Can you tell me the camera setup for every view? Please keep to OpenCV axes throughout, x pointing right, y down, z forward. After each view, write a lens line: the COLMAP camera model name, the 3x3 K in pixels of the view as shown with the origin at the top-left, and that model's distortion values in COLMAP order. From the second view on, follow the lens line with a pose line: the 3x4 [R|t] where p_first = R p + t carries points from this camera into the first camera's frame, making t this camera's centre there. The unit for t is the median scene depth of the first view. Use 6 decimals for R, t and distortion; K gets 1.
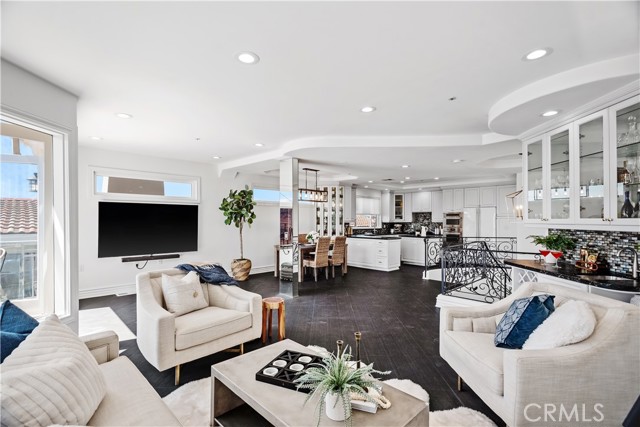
lens RADIAL K [[316.0, 0, 320.4], [0, 316.0, 205.1], [0, 0, 1]] dist [0.002239, 0.000493]
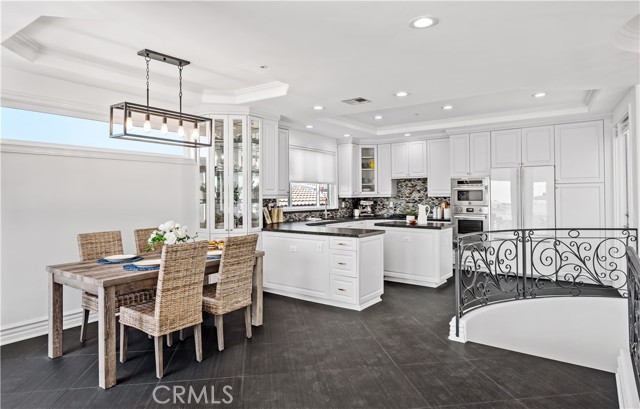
lens RADIAL K [[393.9, 0, 315.8], [0, 393.9, 190.3], [0, 0, 1]] dist [0.003312, 0.003817]
pose [[0.987523, -0.006662, 0.157331, 0.062022], [0.001329, 0.999422, 0.033980, 0.023450], [-0.157467, -0.033347, 0.986961, 0.418958]]
